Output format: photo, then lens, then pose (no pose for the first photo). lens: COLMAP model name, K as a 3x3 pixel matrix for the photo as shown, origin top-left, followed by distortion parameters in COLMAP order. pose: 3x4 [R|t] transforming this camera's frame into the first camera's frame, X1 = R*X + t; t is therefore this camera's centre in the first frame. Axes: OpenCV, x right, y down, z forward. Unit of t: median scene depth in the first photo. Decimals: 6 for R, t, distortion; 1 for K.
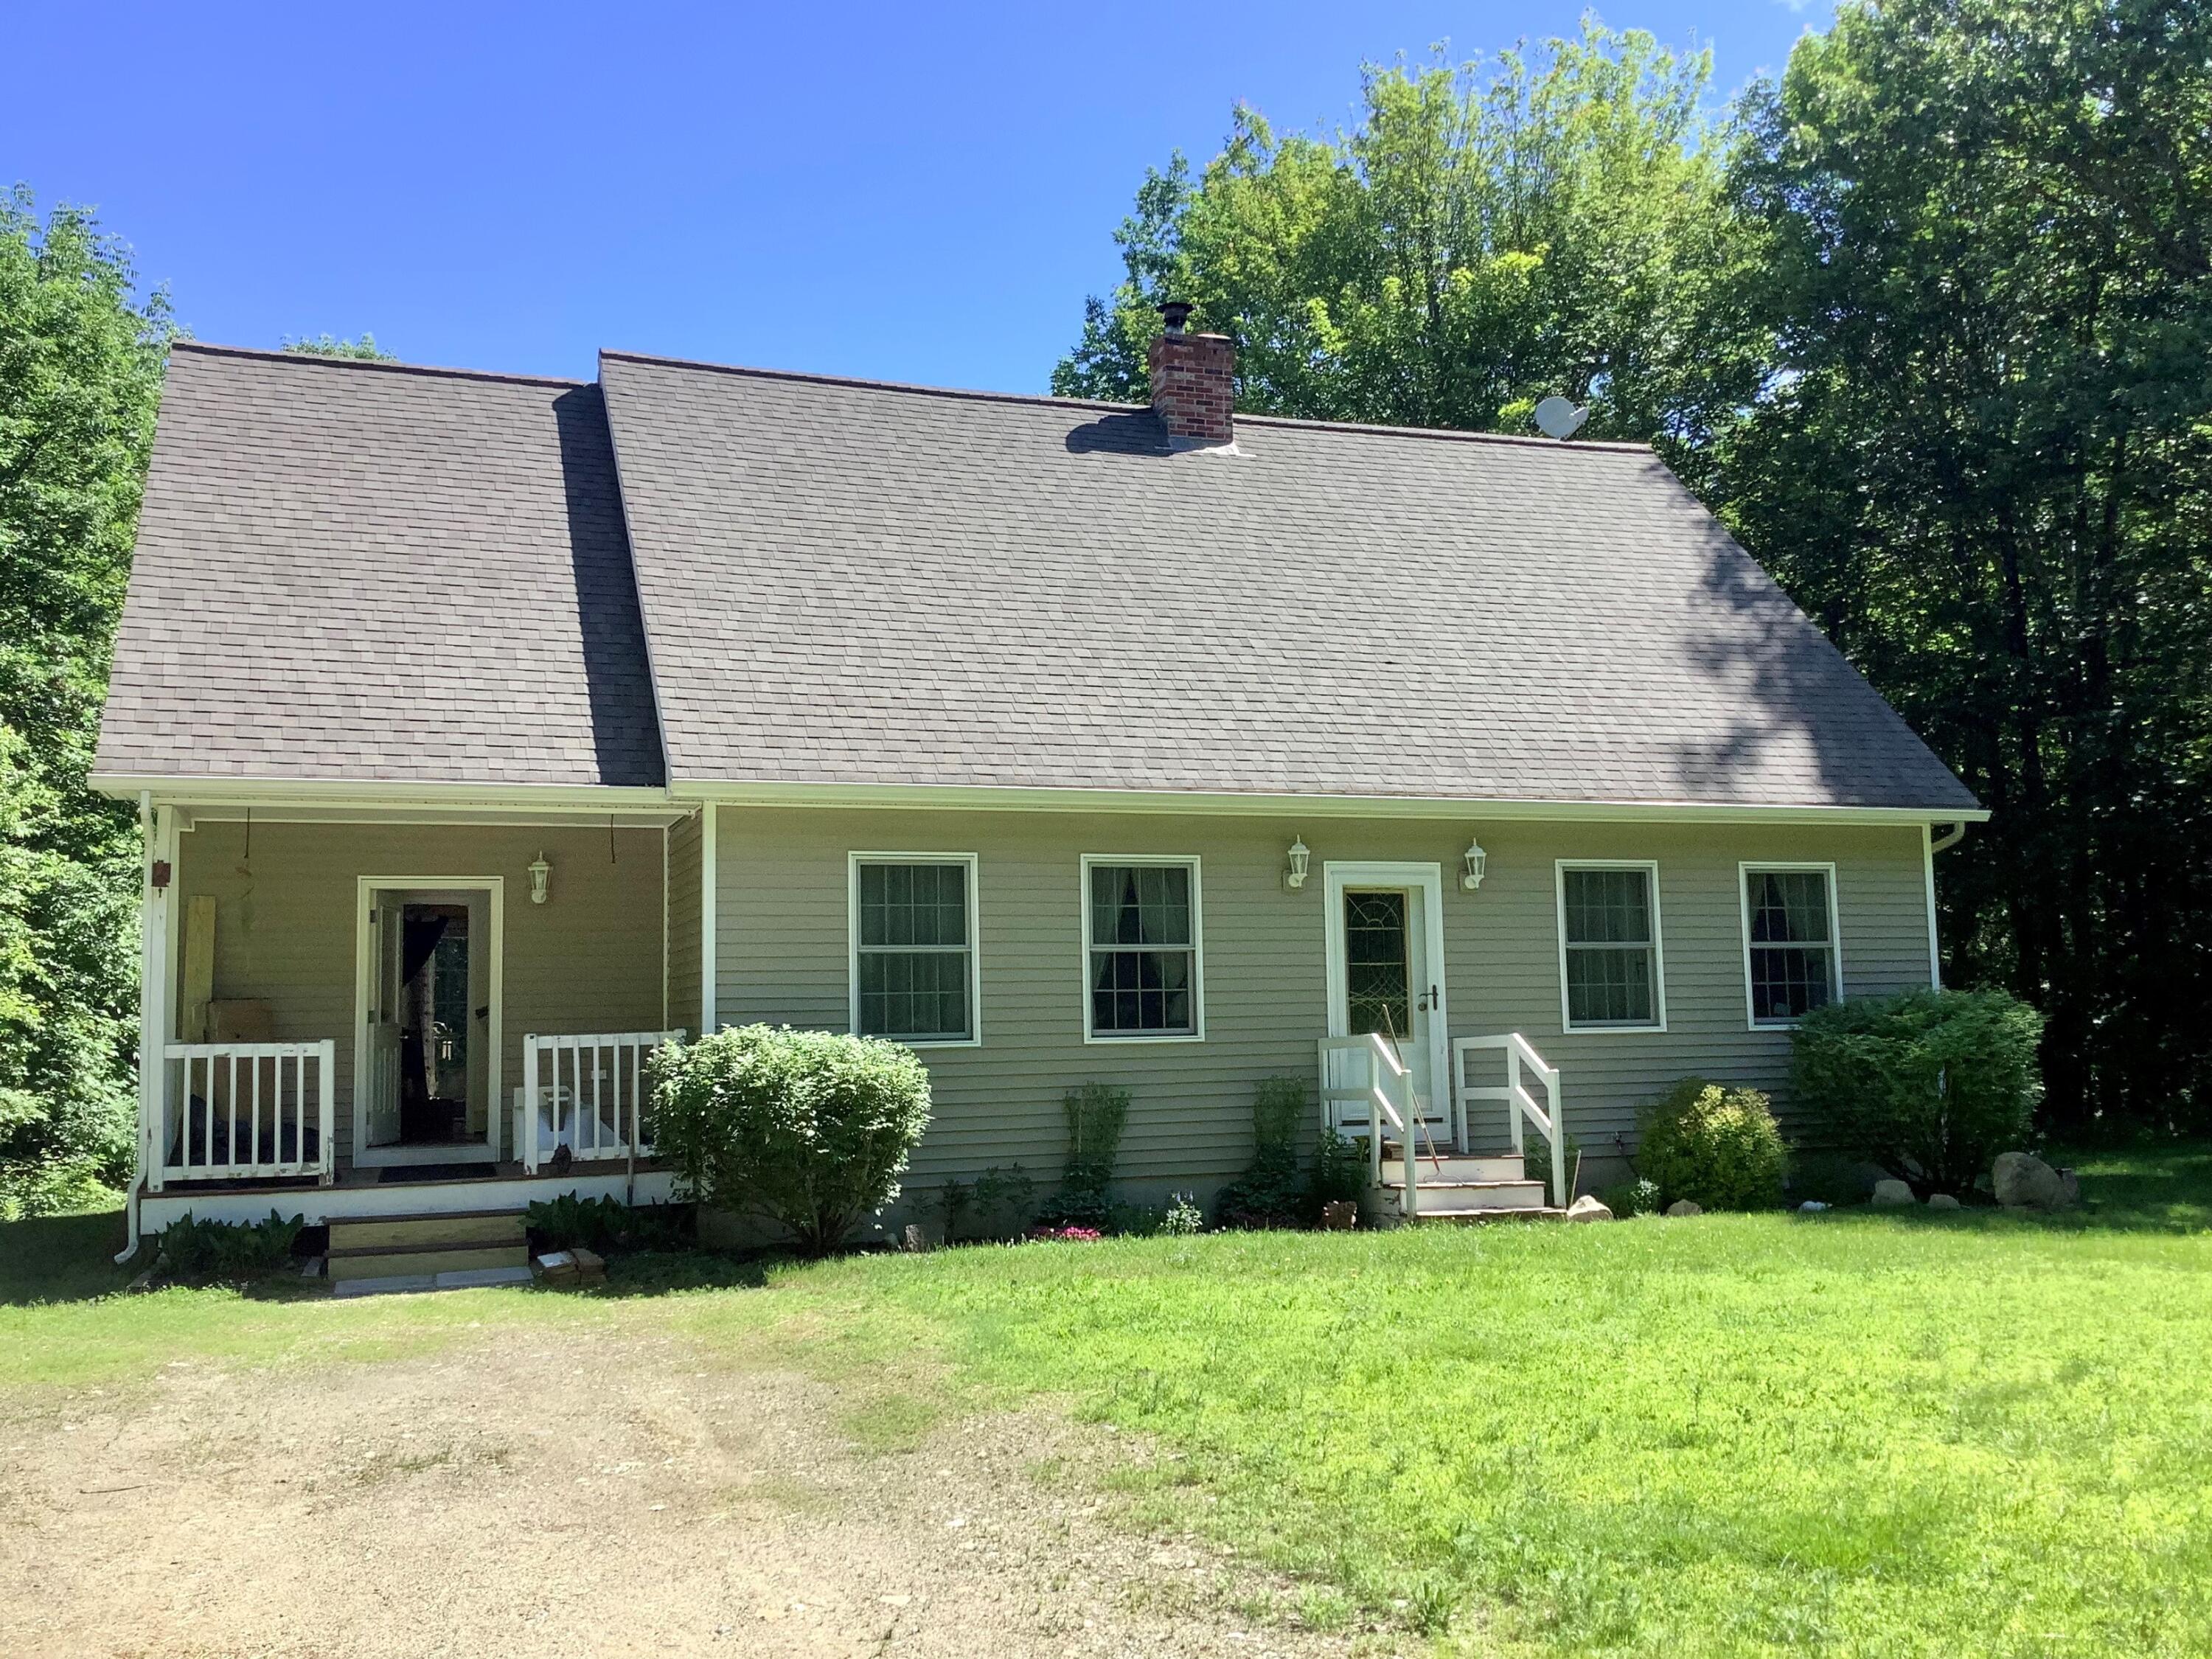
lens RADIAL K [[2040.9, 0, 1106.0], [0, 2040.9, 829.5], [0, 0, 1]] dist [0.107177, -0.344790]
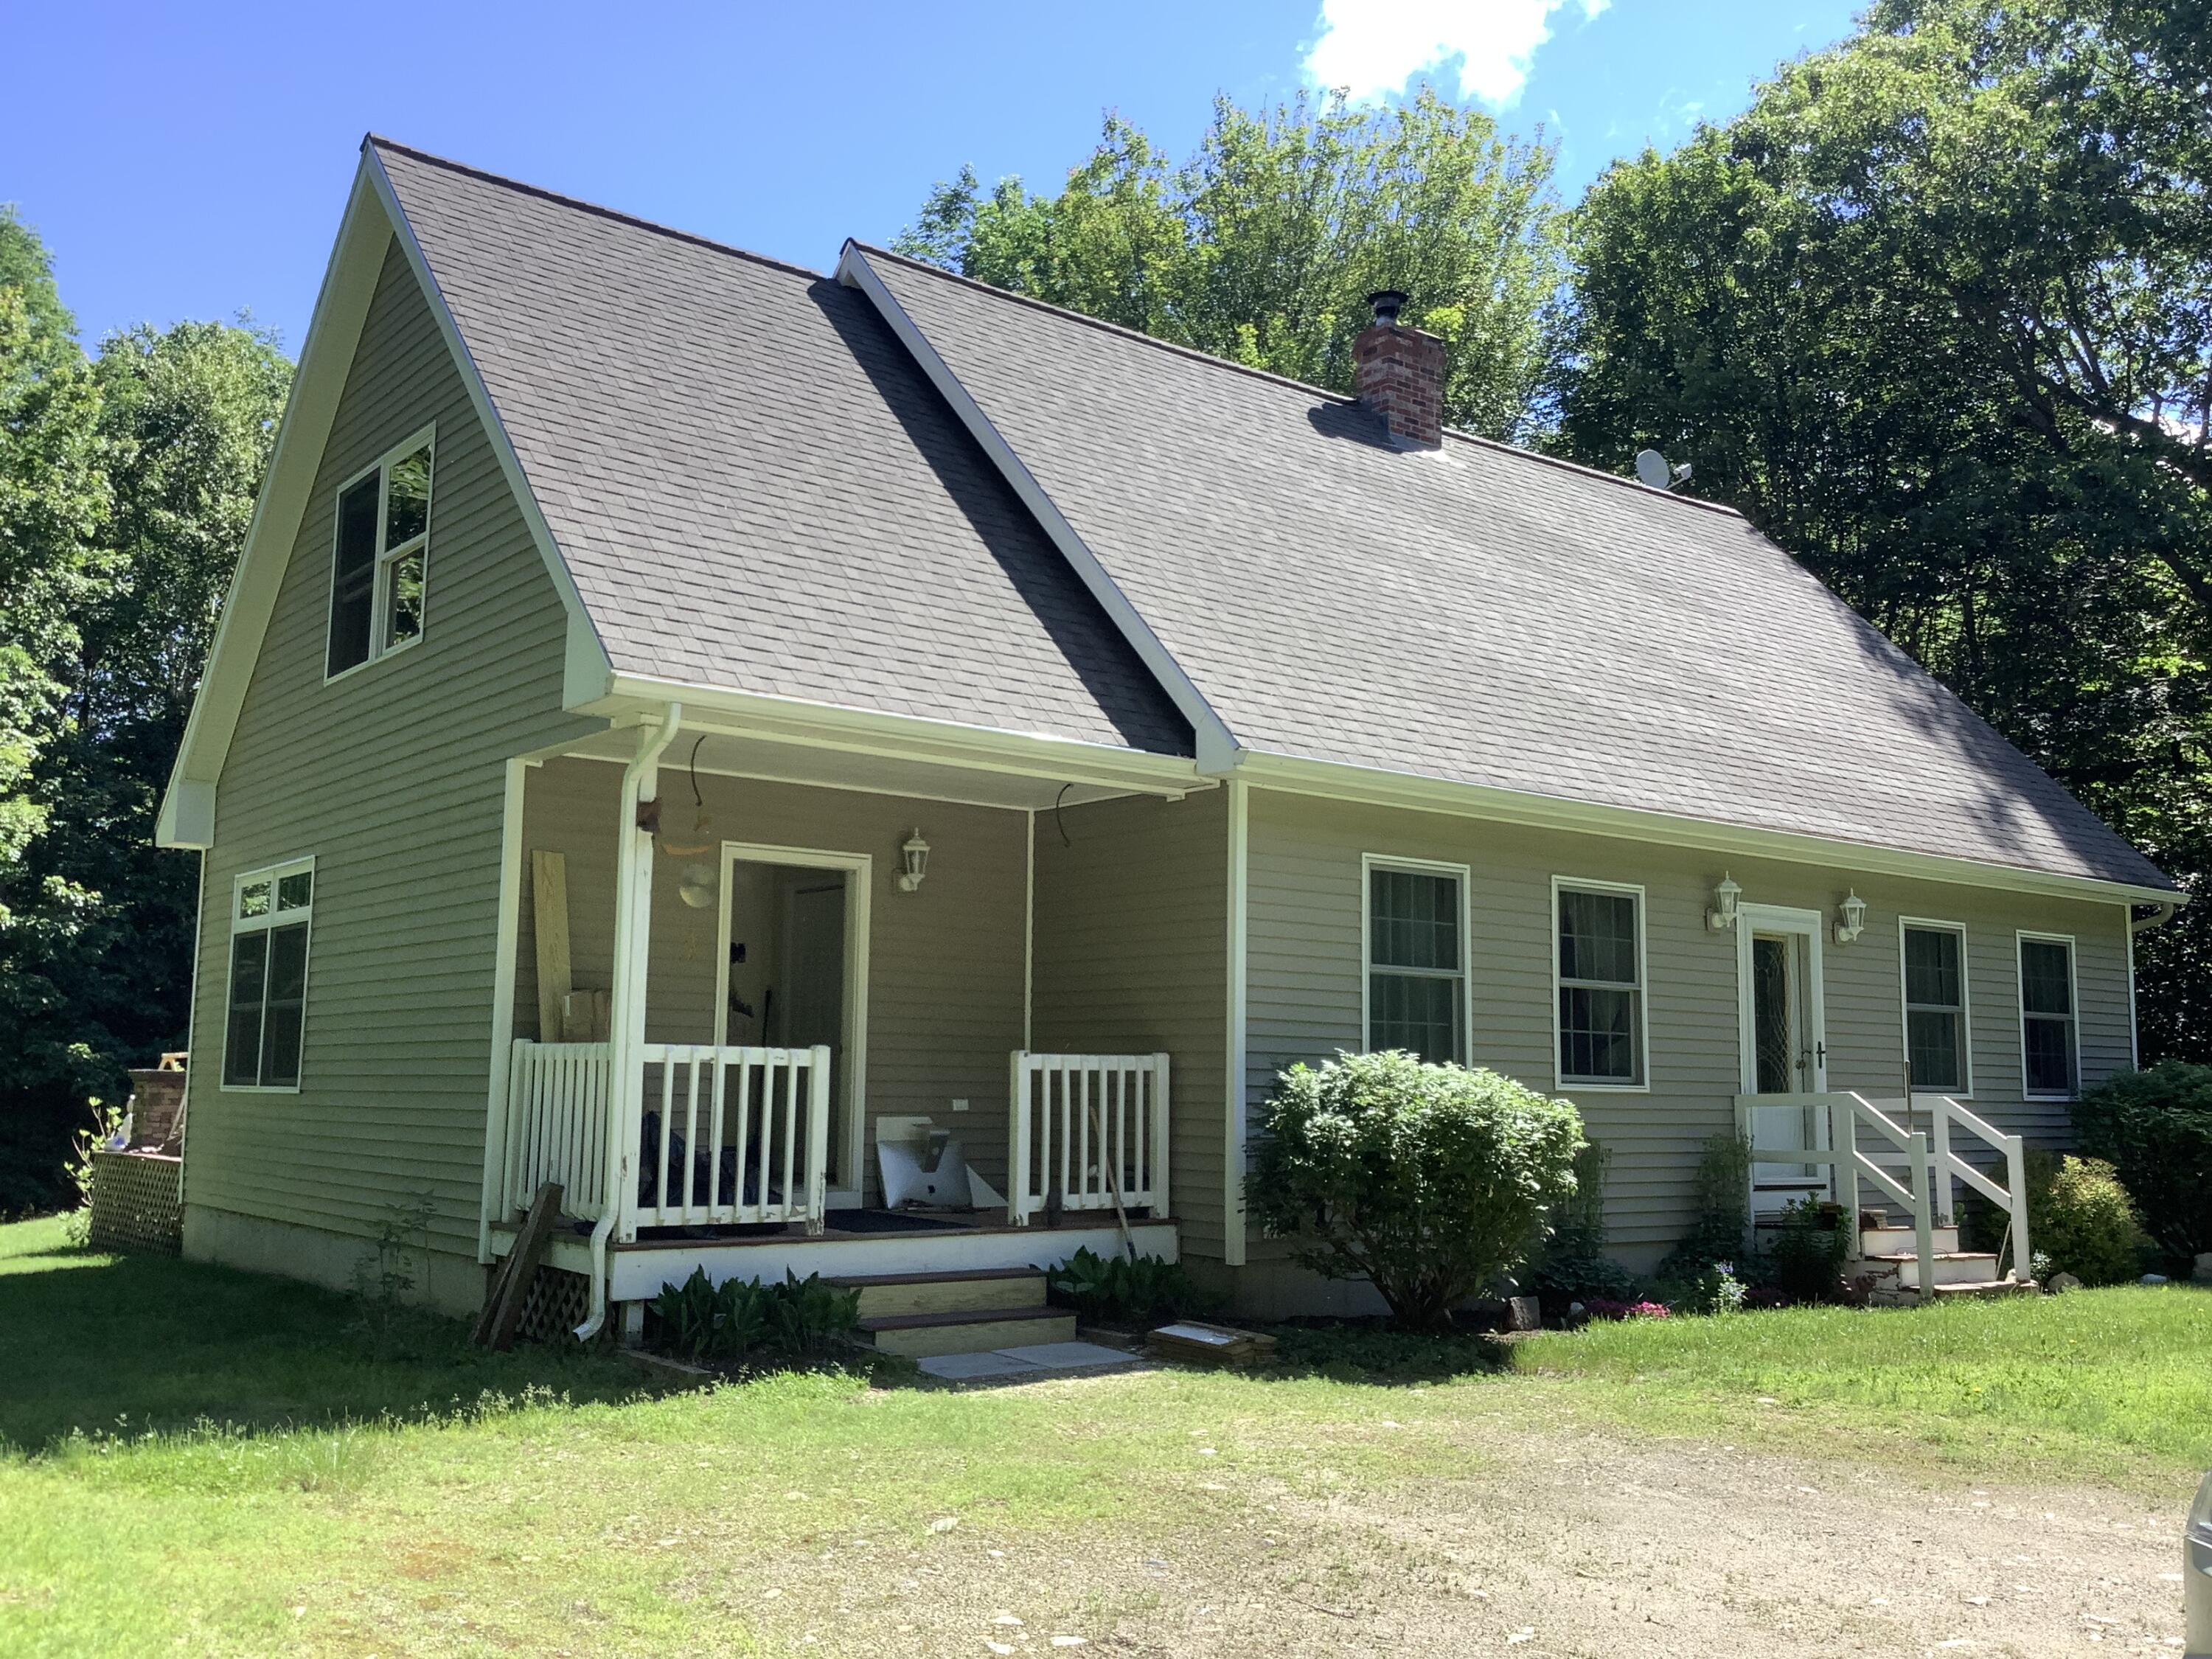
lens RADIAL K [[2001.5, 0, 1106.0], [0, 2001.5, 829.5], [0, 0, 1]] dist [0.002243, -0.003651]
pose [[0.956489, 0.077477, 0.281294, -0.452496], [-0.071561, 0.996946, -0.031260, 0.033952], [-0.282857, 0.009770, 0.959112, 0.227678]]
